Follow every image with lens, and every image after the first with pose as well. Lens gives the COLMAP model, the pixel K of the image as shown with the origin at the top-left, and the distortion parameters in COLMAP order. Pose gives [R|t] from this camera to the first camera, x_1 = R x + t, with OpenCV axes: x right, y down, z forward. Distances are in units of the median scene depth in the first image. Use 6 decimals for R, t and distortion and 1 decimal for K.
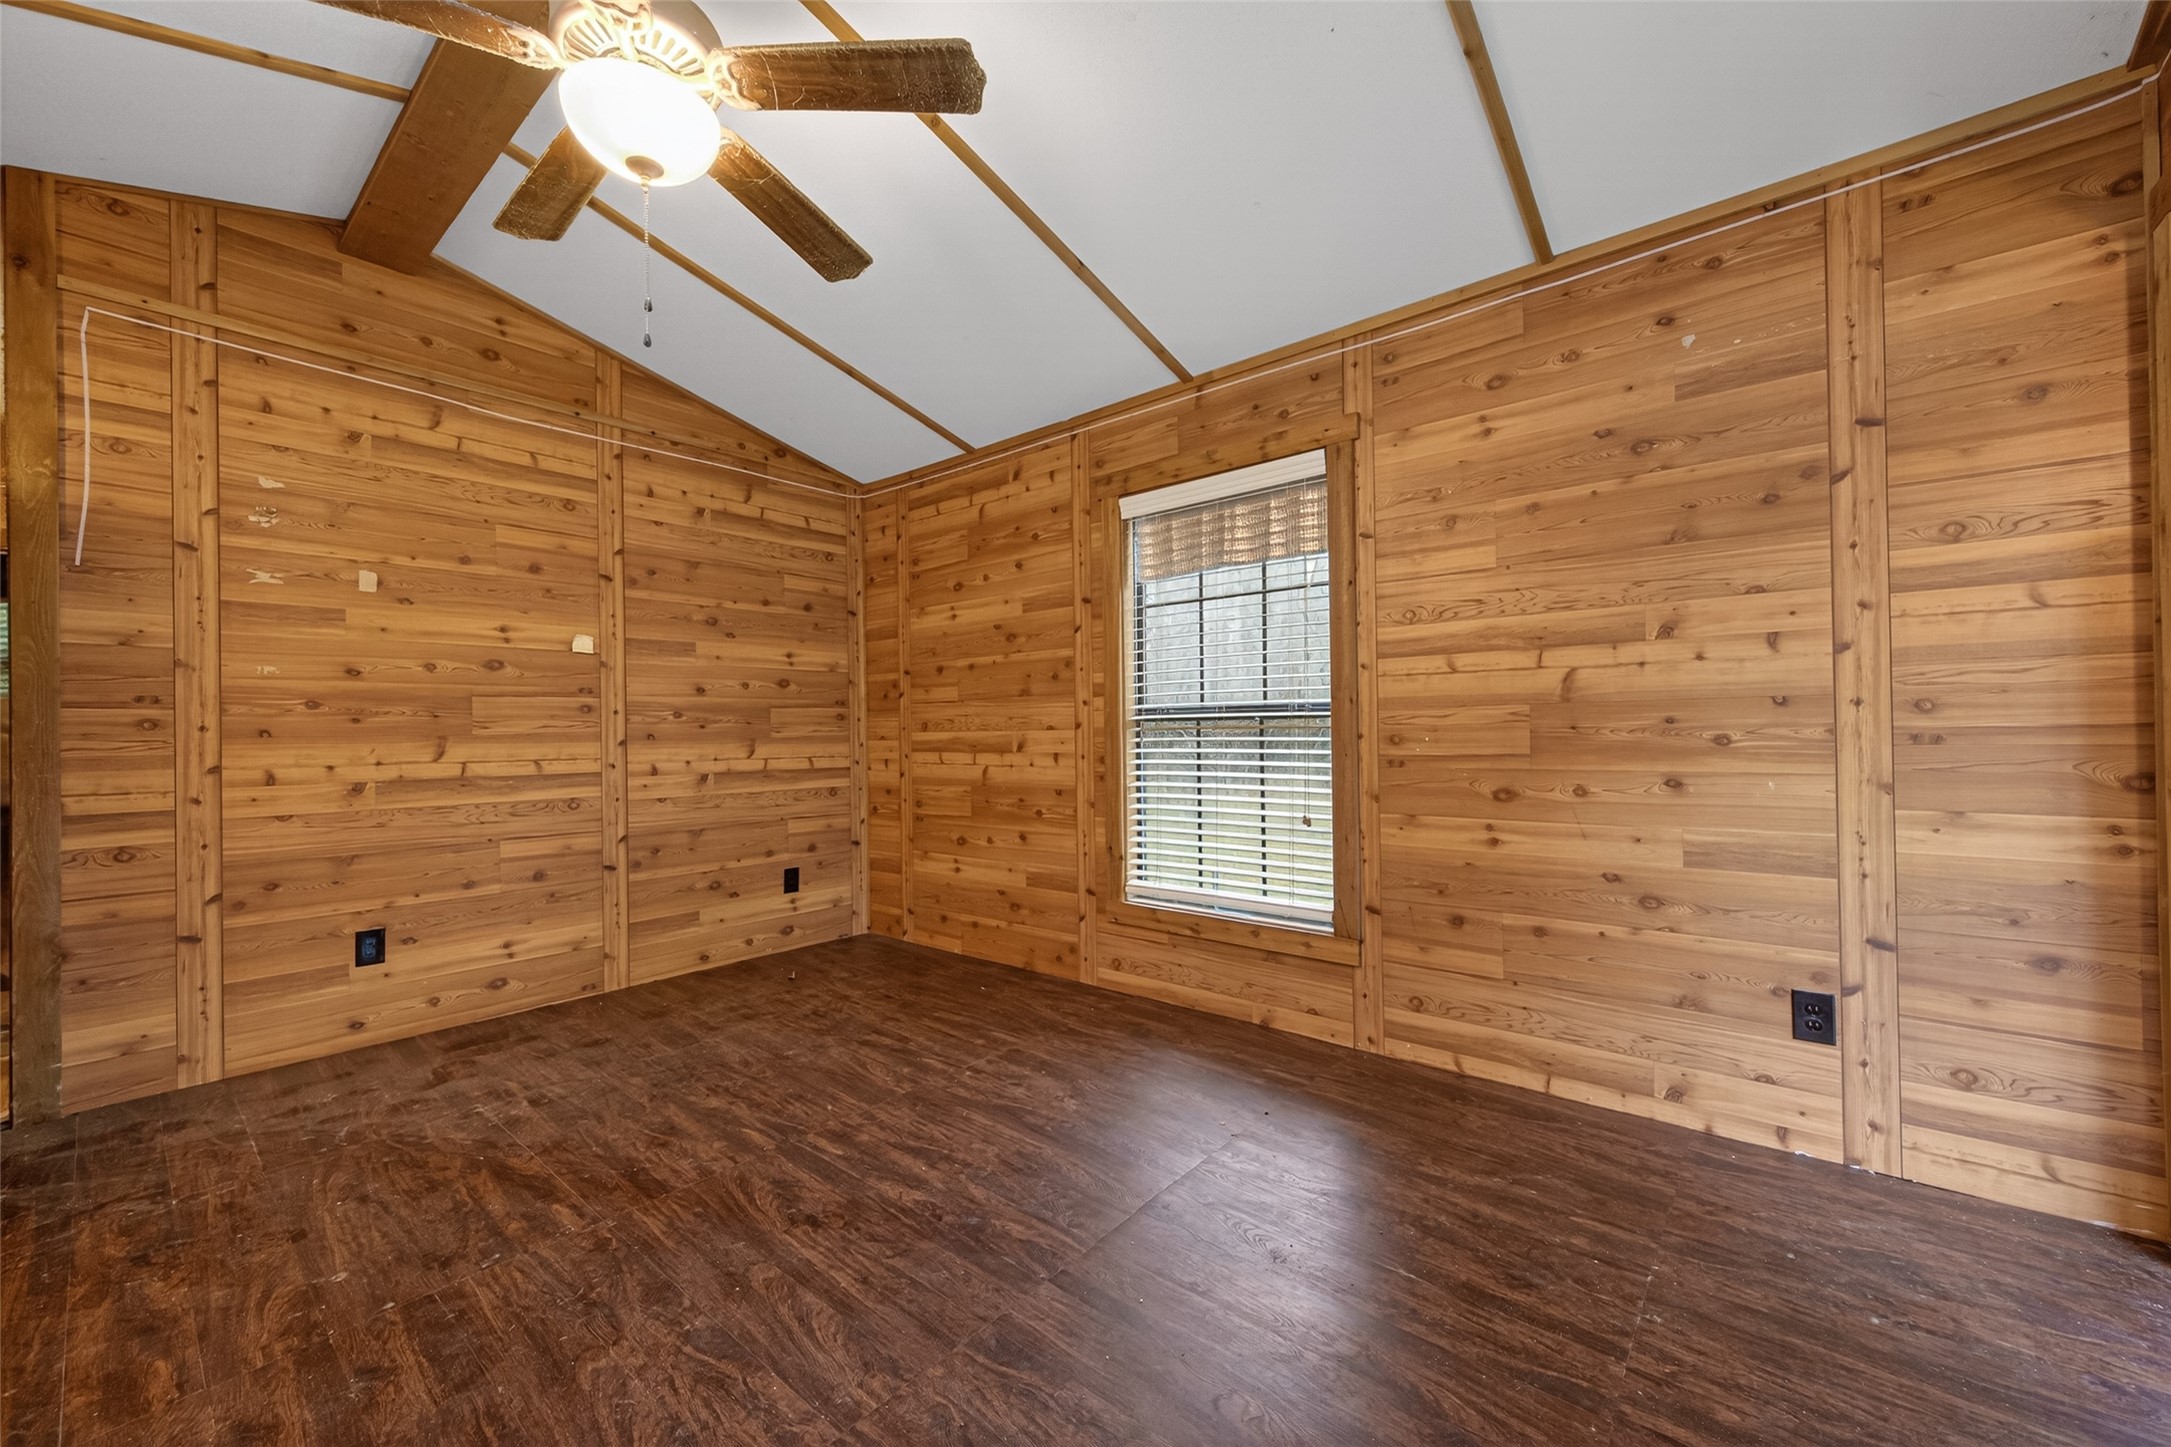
lens RADIAL K [[840.1, 0, 1090.1], [0, 840.1, 726.1], [0, 0, 1]] dist [0.007032, -0.000240]
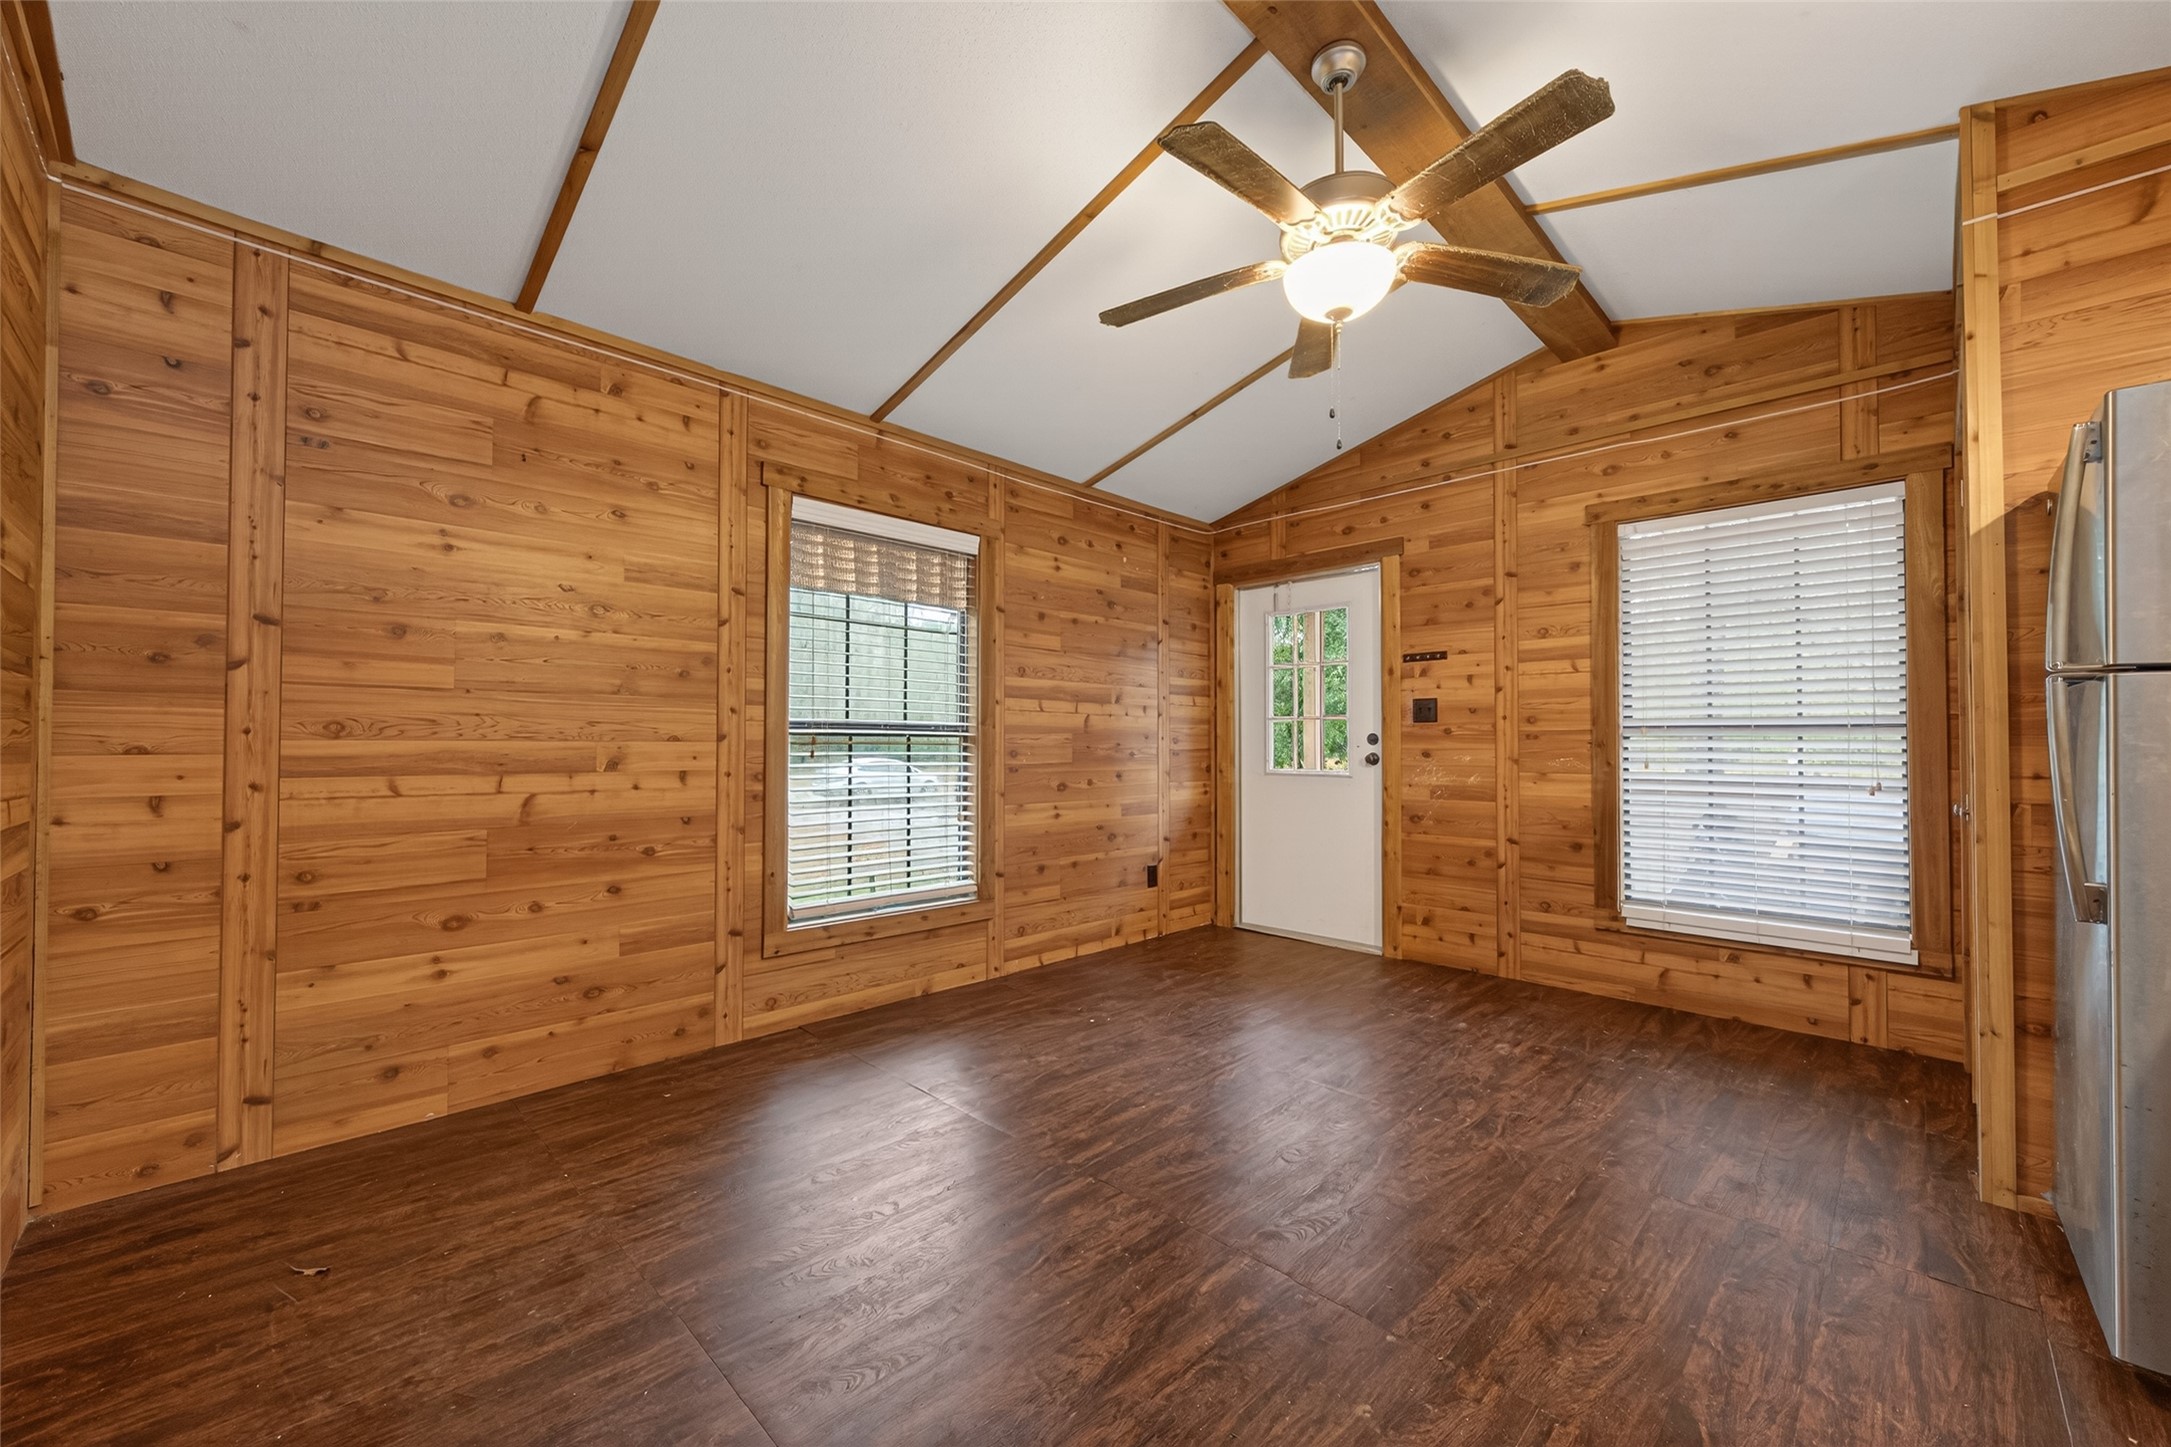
lens RADIAL K [[840.1, 0, 1090.1], [0, 840.1, 726.1], [0, 0, 1]] dist [0.007032, -0.000240]
pose [[0.082391, 0.037924, 0.995878, -0.937466], [-0.010713, 0.999252, -0.037166, 0.017784], [-0.996543, -0.007607, 0.082735, 0.647284]]
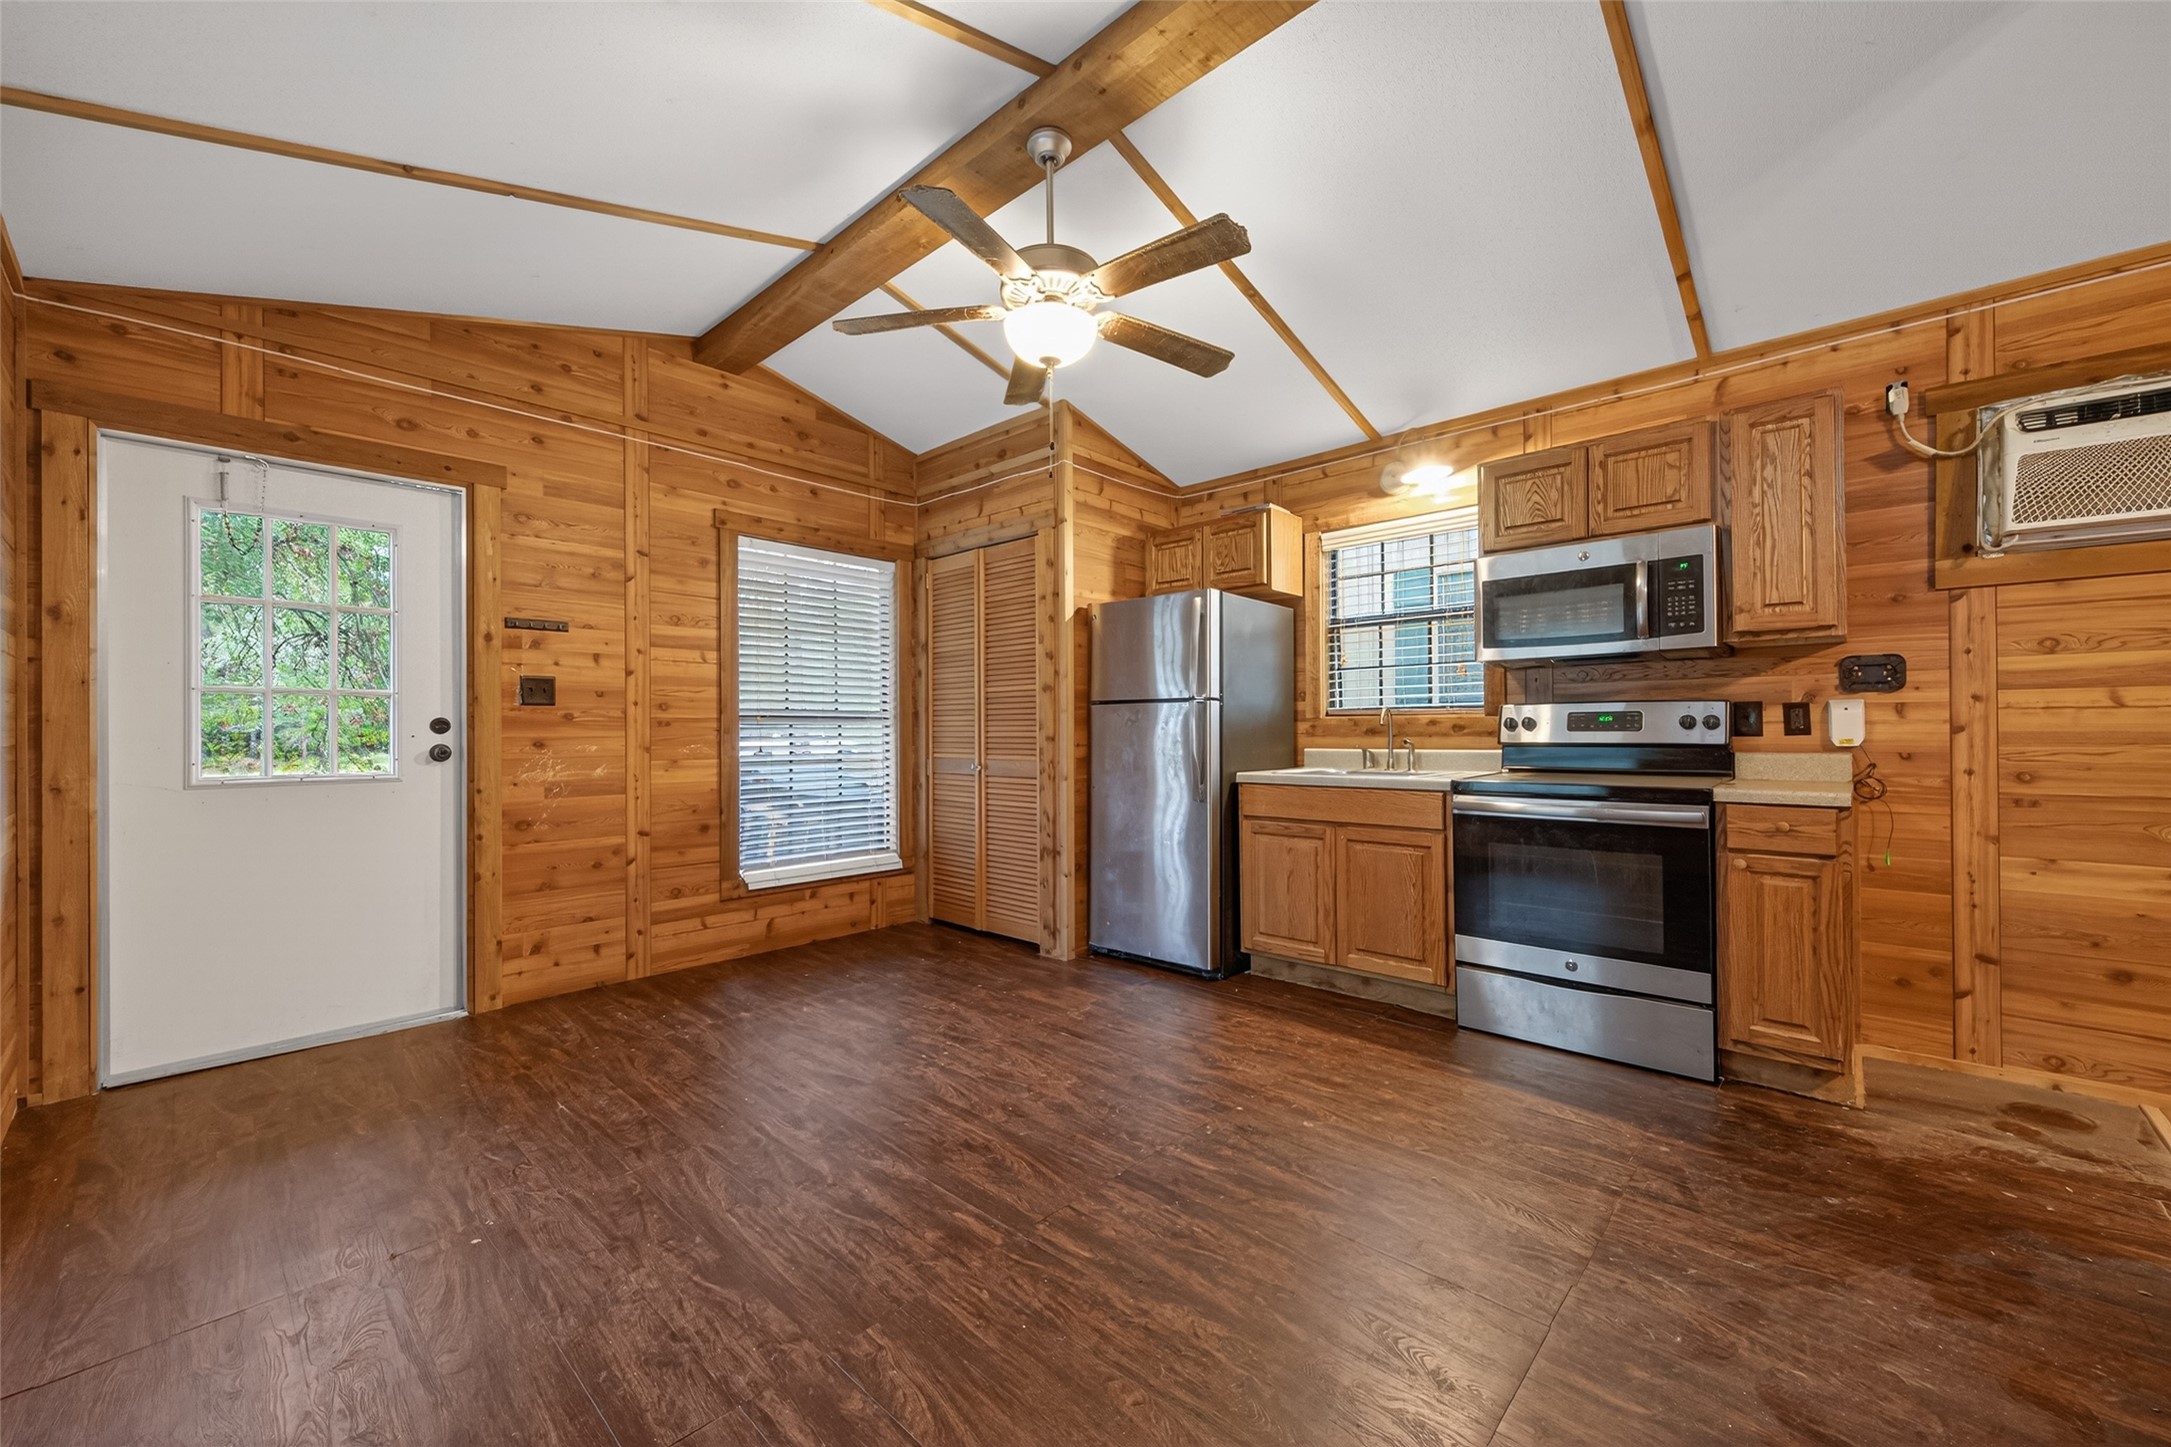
lens RADIAL K [[840.1, 0, 1090.1], [0, 840.1, 726.1], [0, 0, 1]] dist [0.007032, -0.000240]
pose [[-0.998614, 0.022720, 0.047482, -0.333698], [0.022070, 0.999656, -0.014160, 0.014474], [-0.047788, -0.013093, -0.998772, 1.280397]]
